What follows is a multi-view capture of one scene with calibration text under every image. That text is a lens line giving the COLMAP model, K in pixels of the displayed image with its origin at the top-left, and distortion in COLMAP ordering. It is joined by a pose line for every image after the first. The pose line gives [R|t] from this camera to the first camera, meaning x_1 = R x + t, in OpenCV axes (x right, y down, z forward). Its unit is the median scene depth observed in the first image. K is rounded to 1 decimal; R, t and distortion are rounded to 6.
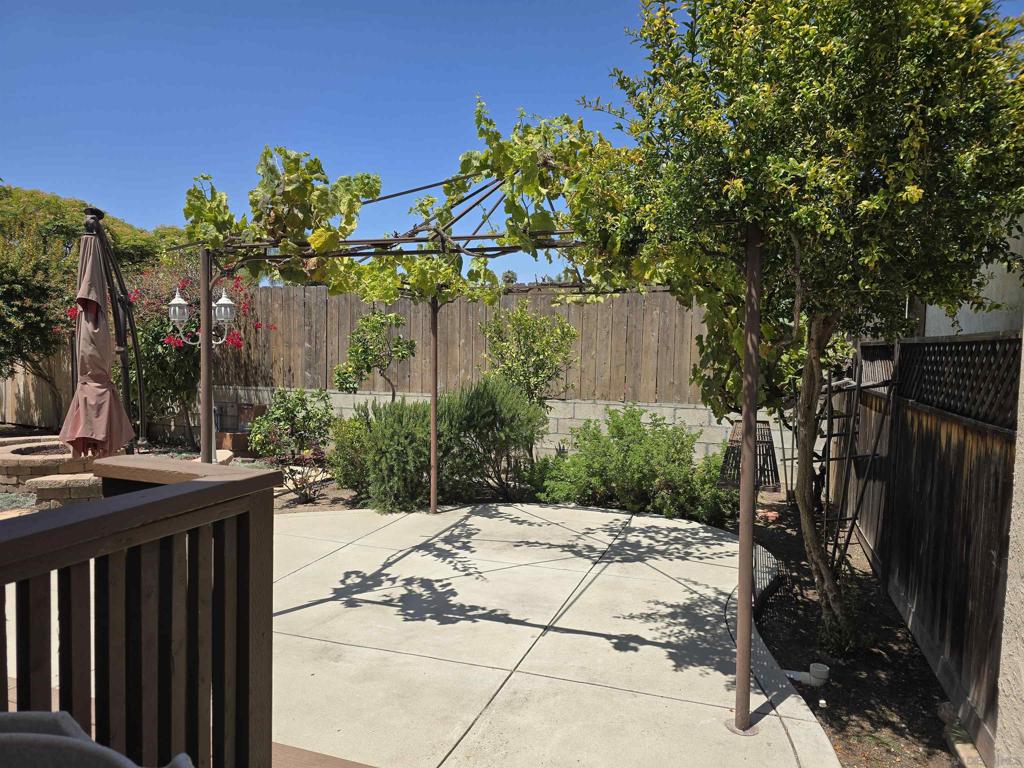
lens RADIAL K [[681.0, 0, 510.8], [0, 681.0, 388.4], [0, 0, 1]] dist [0.055453, -0.049883]
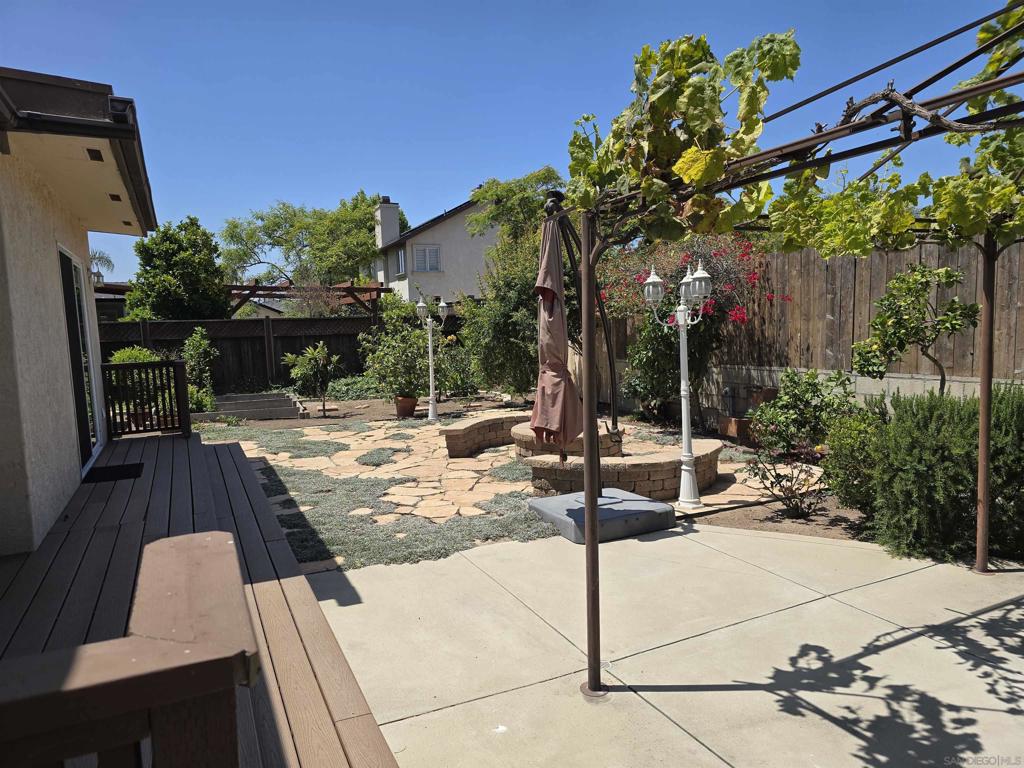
lens RADIAL K [[681.0, 0, 510.8], [0, 681.0, 388.4], [0, 0, 1]] dist [0.055453, -0.049883]
pose [[0.708694, 0.027785, -0.704969, 0.035825], [0.001839, 0.999148, 0.041227, -0.023707], [0.705514, -0.030514, 0.708039, 0.268105]]
